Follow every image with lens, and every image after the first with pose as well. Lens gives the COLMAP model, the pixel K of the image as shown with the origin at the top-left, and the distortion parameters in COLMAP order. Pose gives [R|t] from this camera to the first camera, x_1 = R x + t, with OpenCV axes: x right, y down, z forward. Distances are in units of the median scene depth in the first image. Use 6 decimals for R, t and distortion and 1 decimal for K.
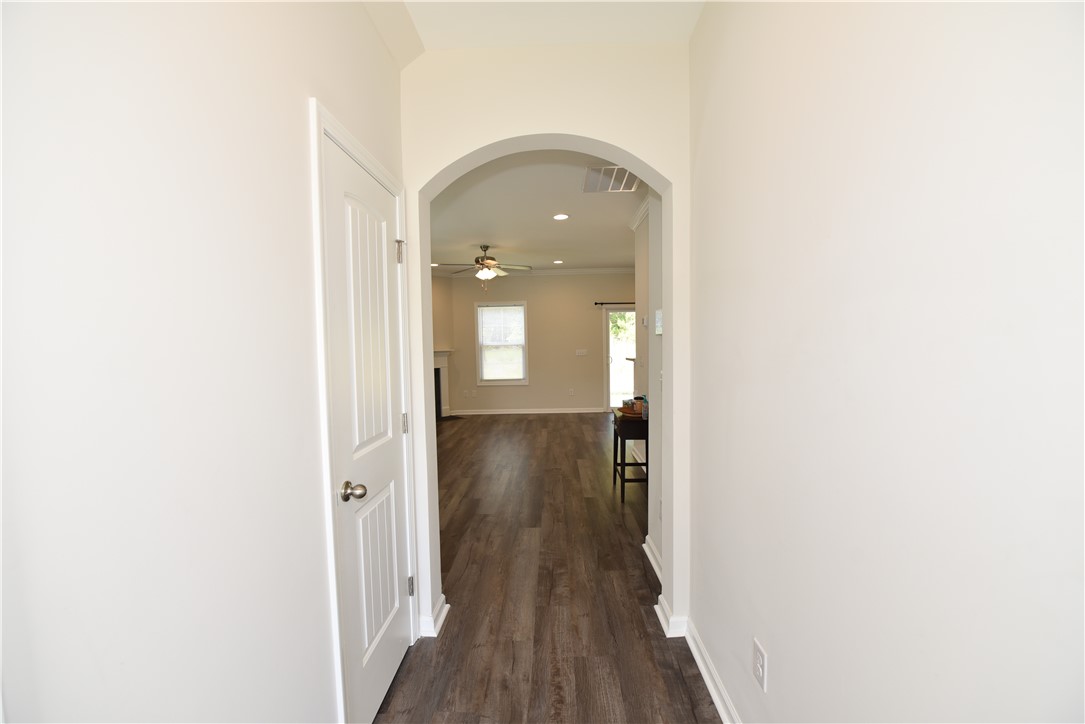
lens RADIAL K [[430.9, 0, 544.1], [0, 430.9, 363.4], [0, 0, 1]] dist [-0.017691, -0.001438]
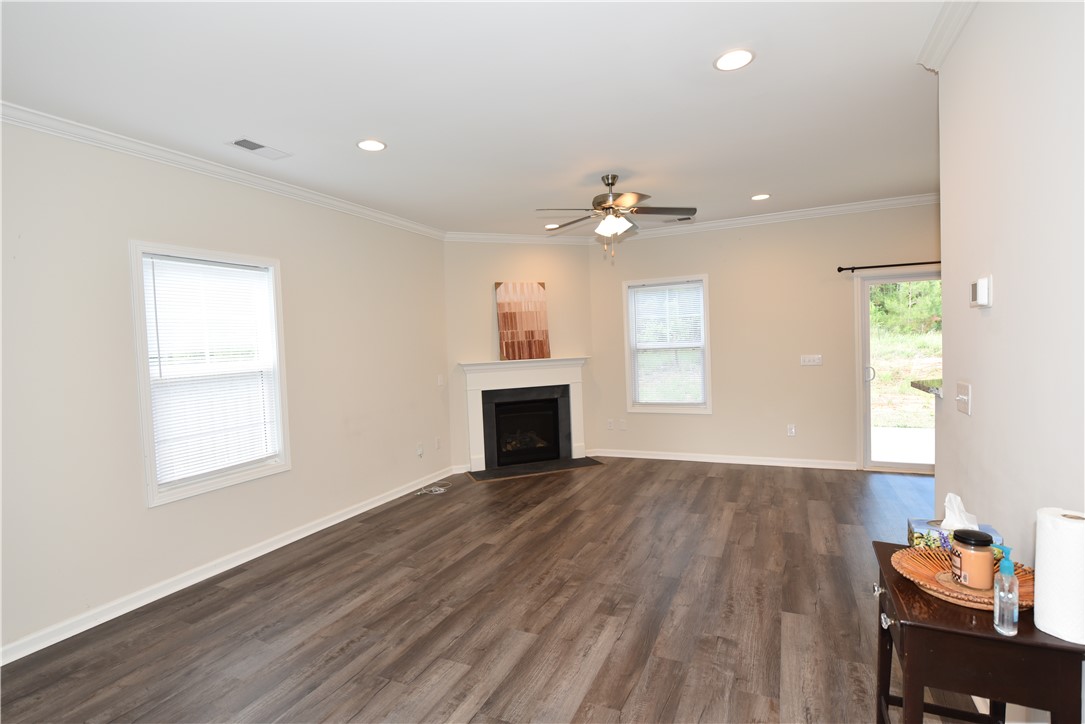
lens RADIAL K [[522.5, 0, 544.9], [0, 522.5, 360.5], [0, 0, 1]] dist [-0.004488, -0.000349]
pose [[0.917331, -0.000734, -0.398125, 0.045384], [-0.000920, 0.999992, -0.003964, -0.024046], [0.398125, 0.004002, 0.917323, 0.279495]]
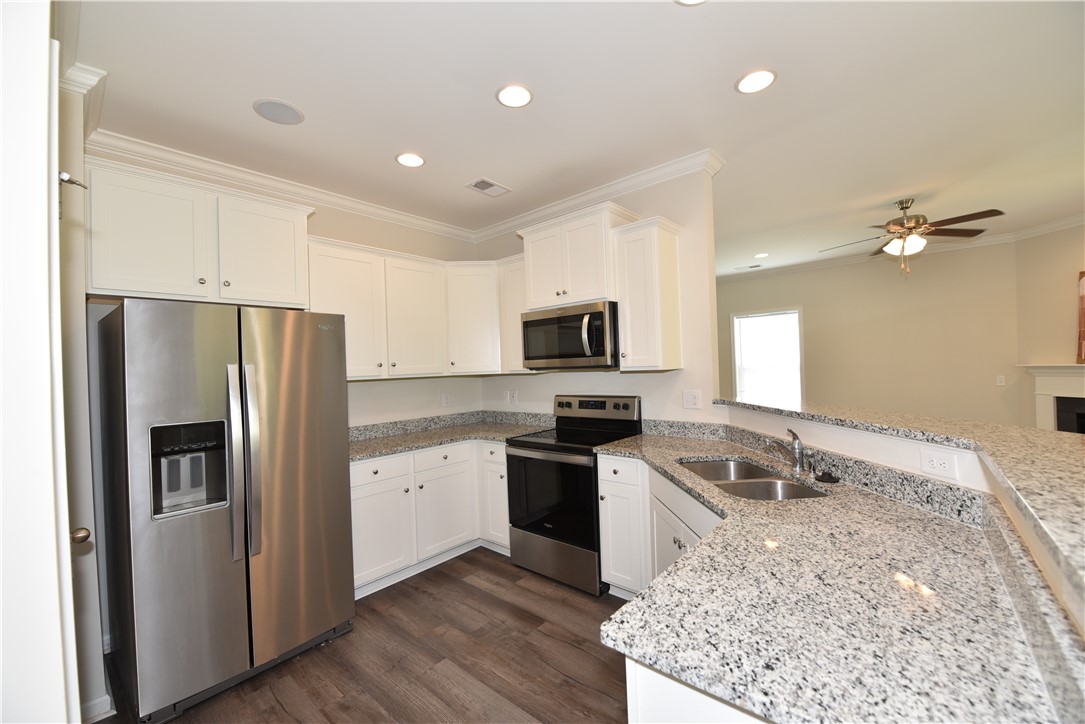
lens RADIAL K [[430.9, 0, 544.1], [0, 430.9, 363.4], [0, 0, 1]] dist [-0.017691, -0.001438]
pose [[-0.638187, 0.035361, -0.769069, 0.541456], [0.006316, 0.999152, 0.040698, -0.055422], [0.769856, 0.021115, -0.637869, 0.813629]]
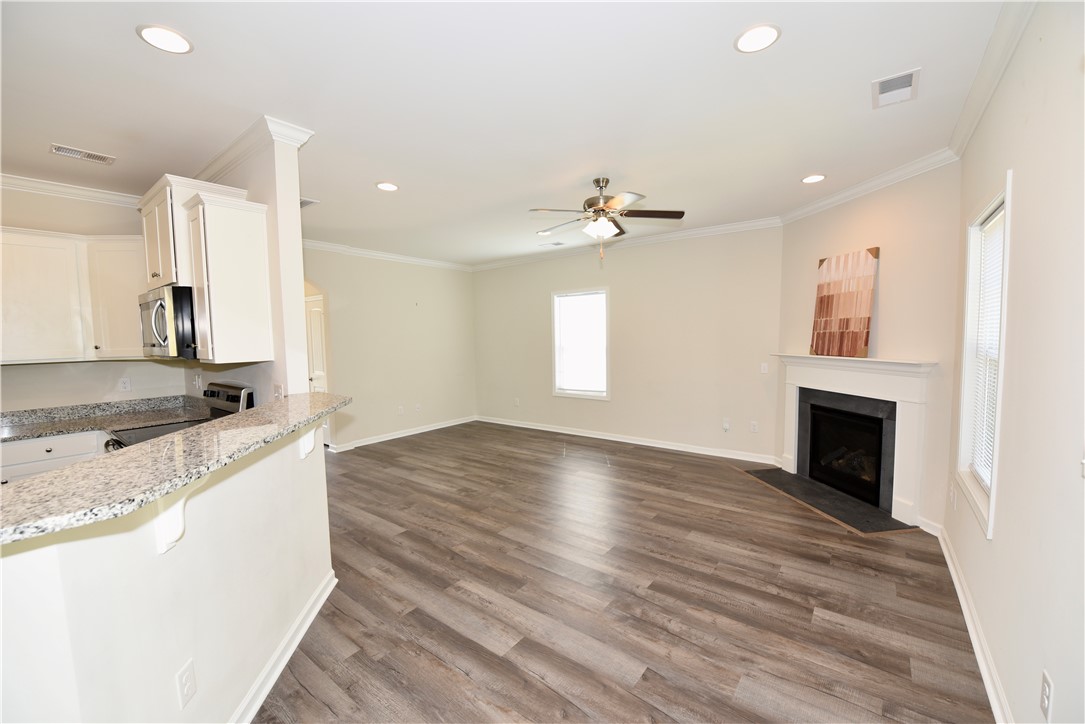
lens RADIAL K [[430.9, 0, 544.1], [0, 430.9, 363.4], [0, 0, 1]] dist [-0.017691, -0.001438]
pose [[-0.591396, 0.083486, -0.802048, 0.316371], [-0.012415, 0.993566, 0.112575, -0.075045], [0.806286, 0.076534, -0.586554, 1.057098]]
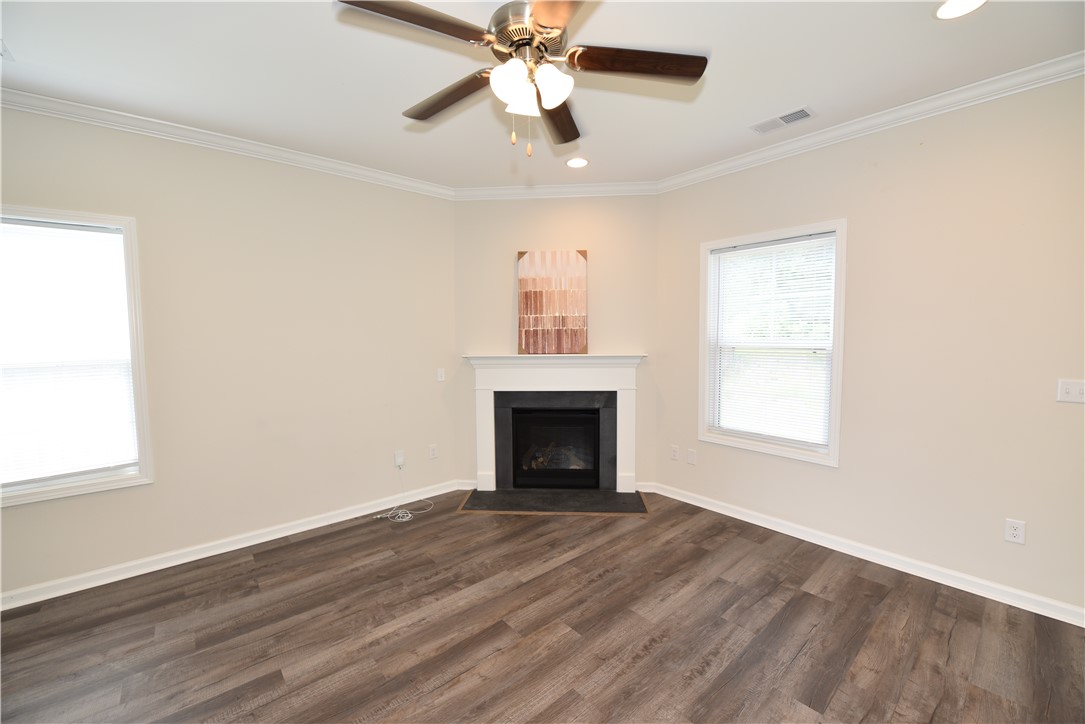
lens RADIAL K [[430.9, 0, 544.1], [0, 430.9, 363.4], [0, 0, 1]] dist [-0.017691, -0.001438]
pose [[0.667829, 0.069379, -0.741074, 0.060566], [-0.043309, 0.997581, 0.054365, -0.045865], [0.743054, -0.004212, 0.669218, 0.683408]]
